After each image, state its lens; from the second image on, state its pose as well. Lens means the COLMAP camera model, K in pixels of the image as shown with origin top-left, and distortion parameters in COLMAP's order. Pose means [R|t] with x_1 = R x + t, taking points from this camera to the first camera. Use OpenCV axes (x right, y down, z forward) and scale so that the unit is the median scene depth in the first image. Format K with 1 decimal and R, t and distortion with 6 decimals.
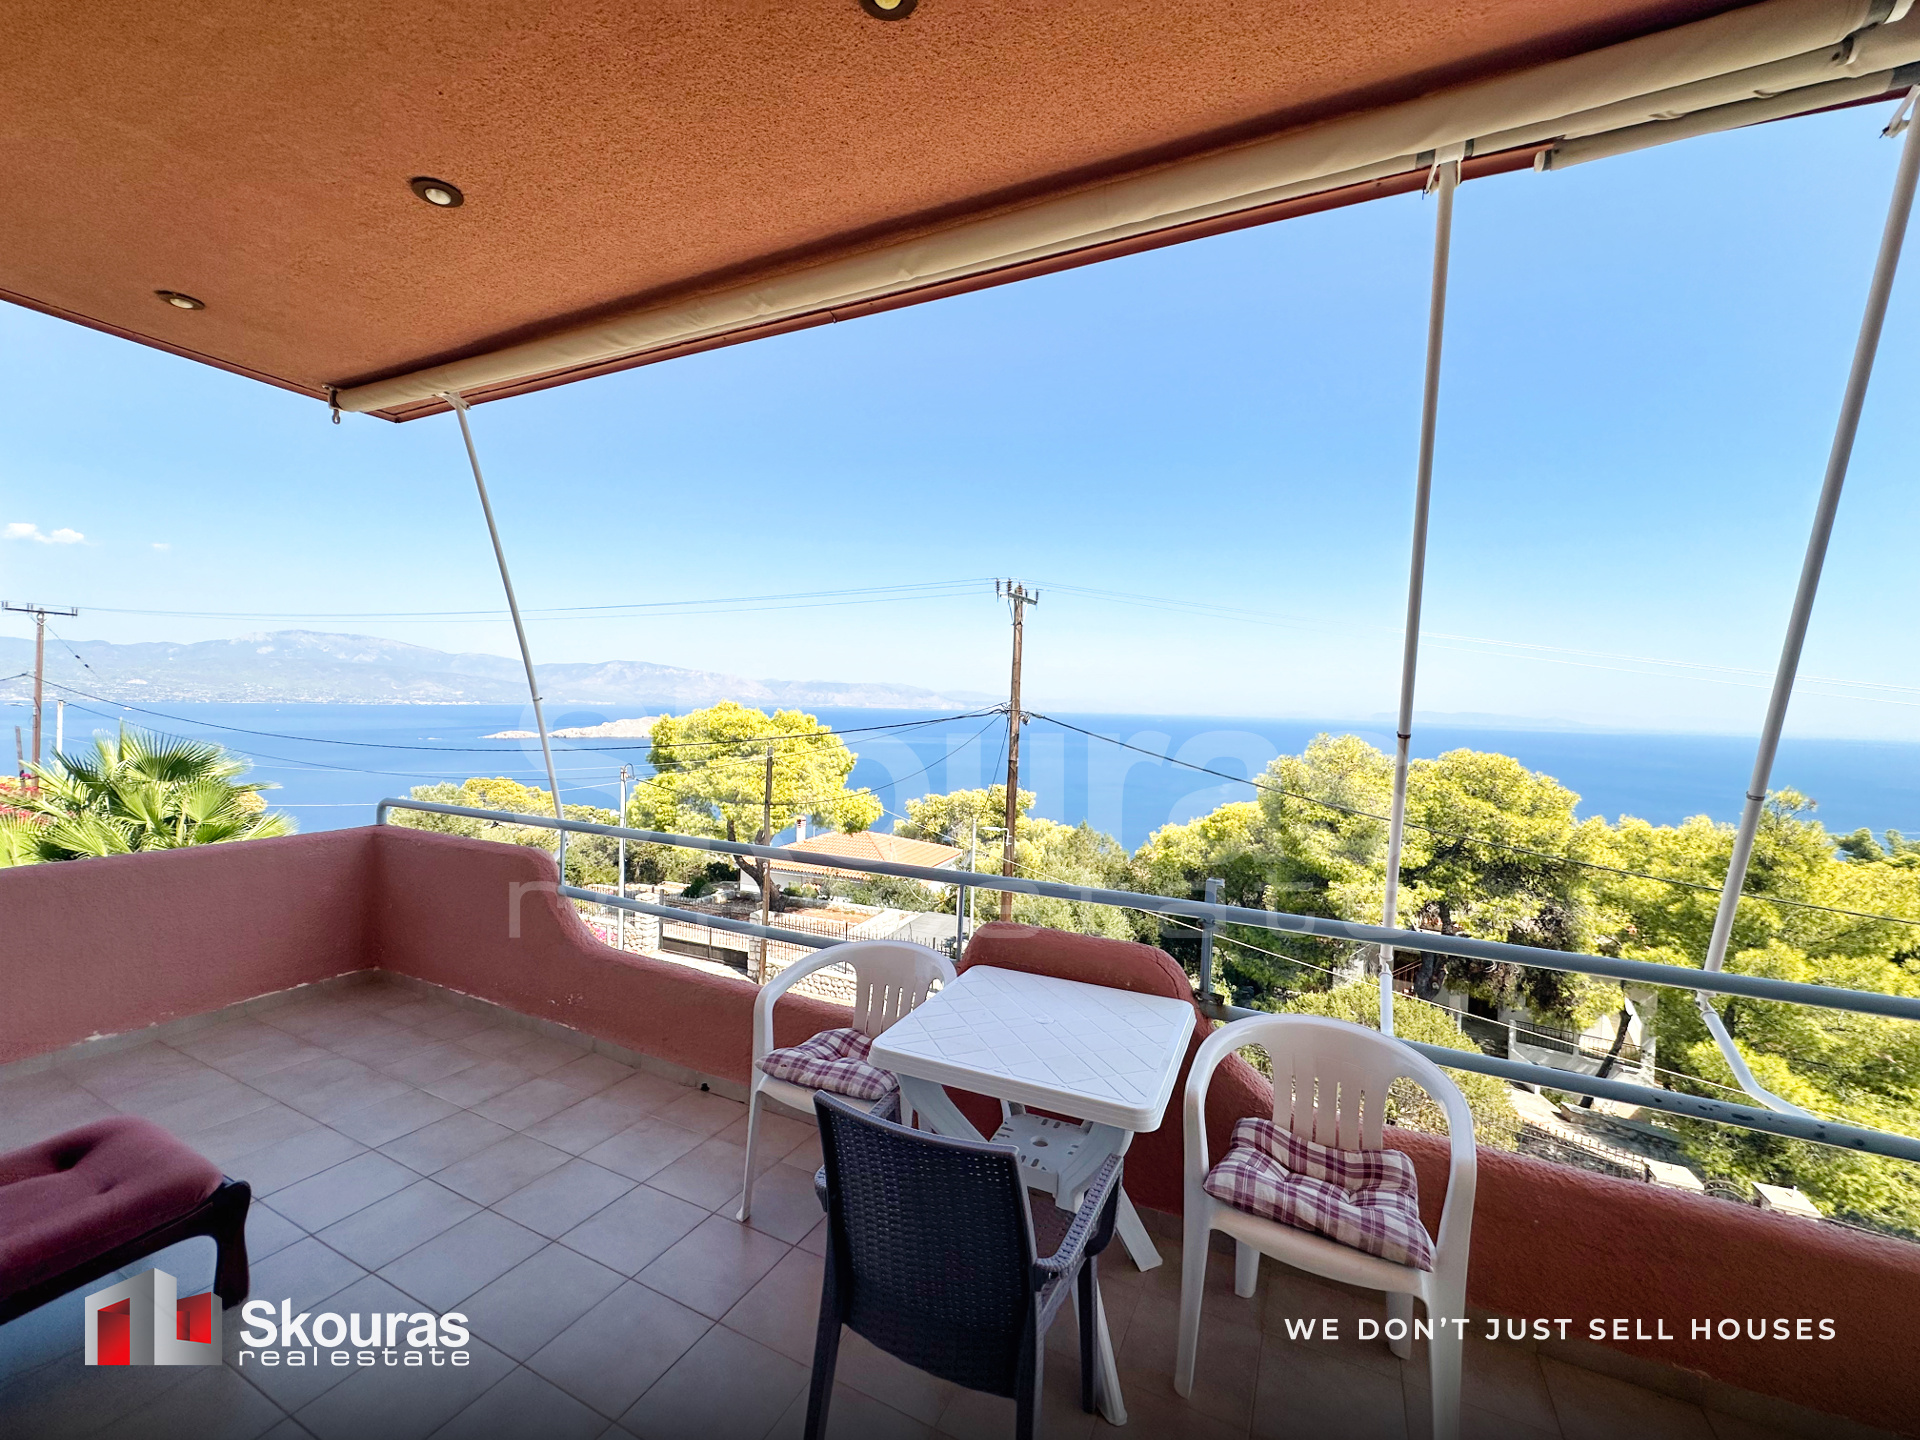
lens RADIAL K [[767.6, 0, 963.0], [0, 767.6, 719.4], [0, 0, 1]] dist [0.000936, 0.000120]
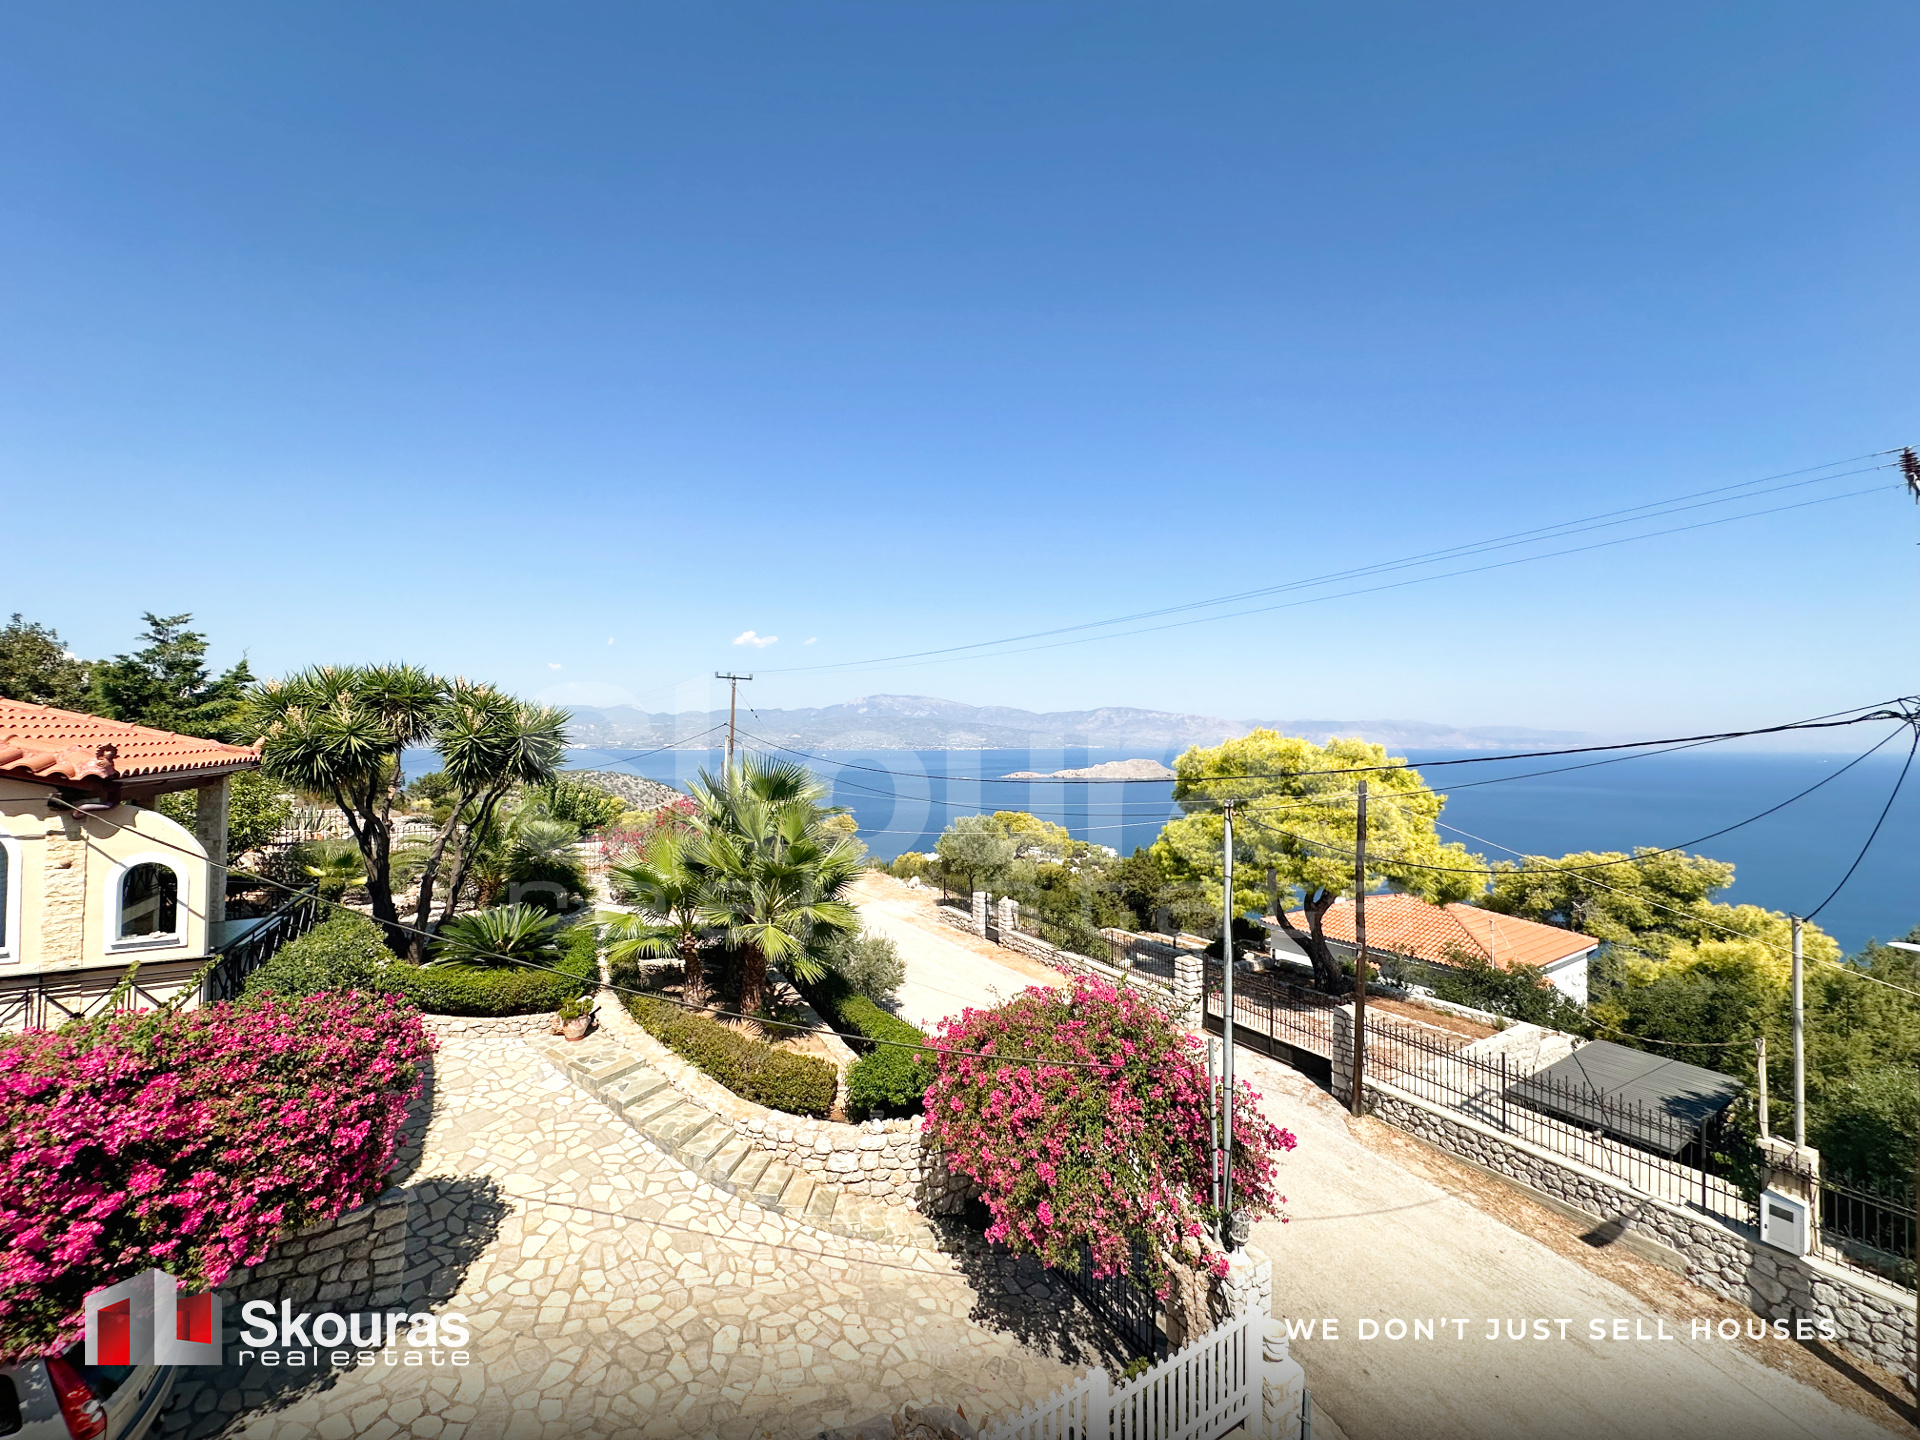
lens RADIAL K [[767.6, 0, 963.0], [0, 767.6, 719.4], [0, 0, 1]] dist [0.000936, 0.000120]
pose [[0.821212, -0.033420, -0.569643, -0.122277], [0.002058, 0.998450, -0.055609, 0.014550], [0.570619, 0.044495, 0.820009, 0.158046]]
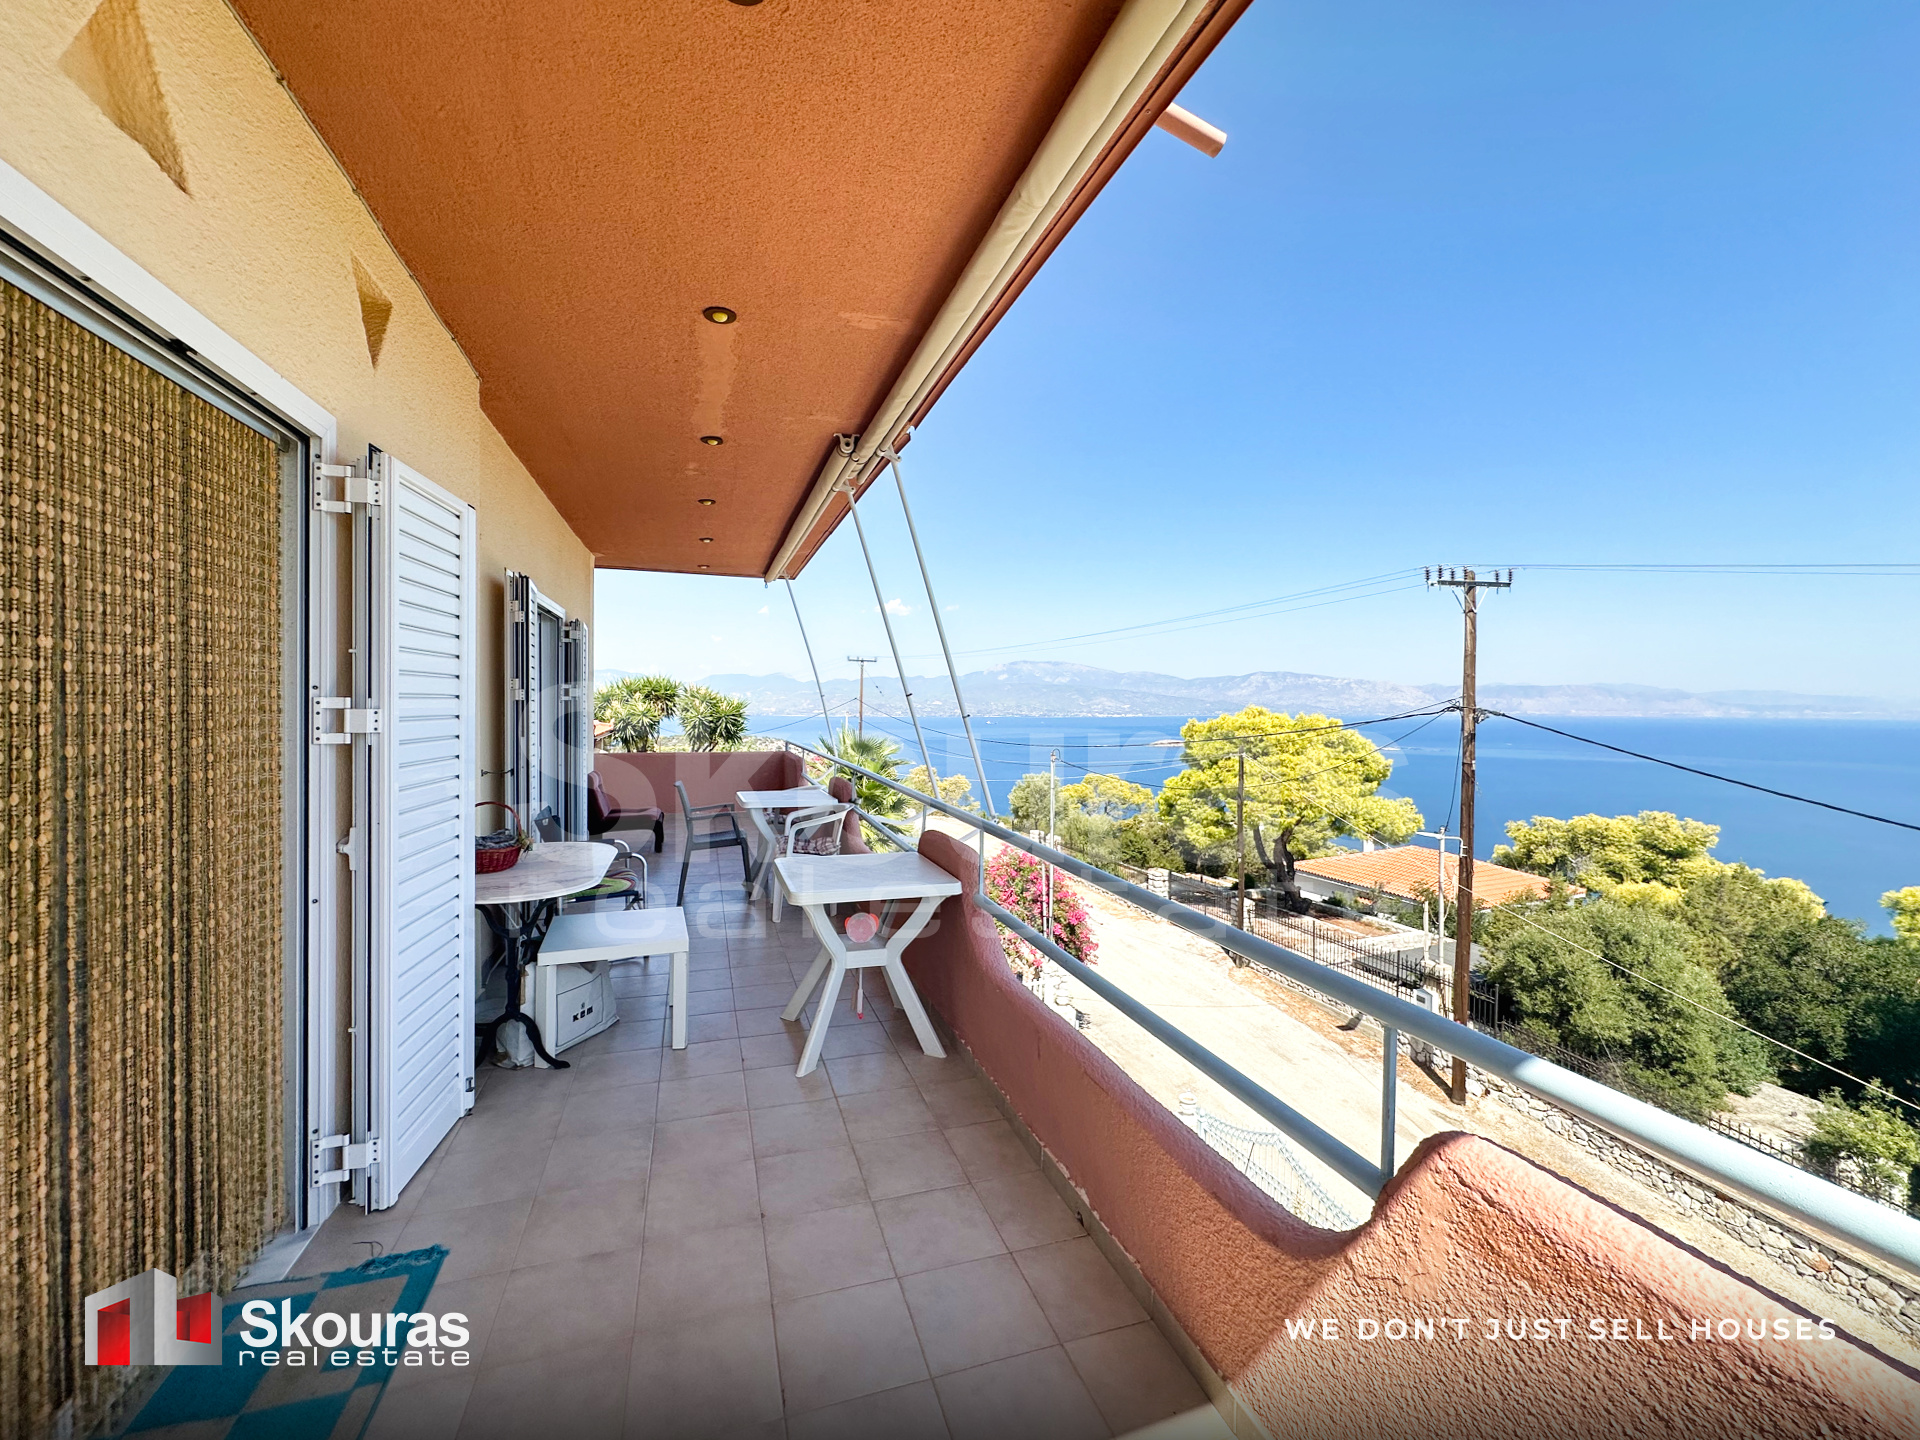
lens RADIAL K [[778.0, 0, 960.0], [0, 778.0, 720.0], [0, 0, 1]] dist [0.000149, -0.000032]
pose [[0.701652, -0.006224, -0.712493, 0.212766], [-0.002997, 0.999927, -0.011686, 0.011180], [0.712514, 0.010335, 0.701582, -0.047182]]
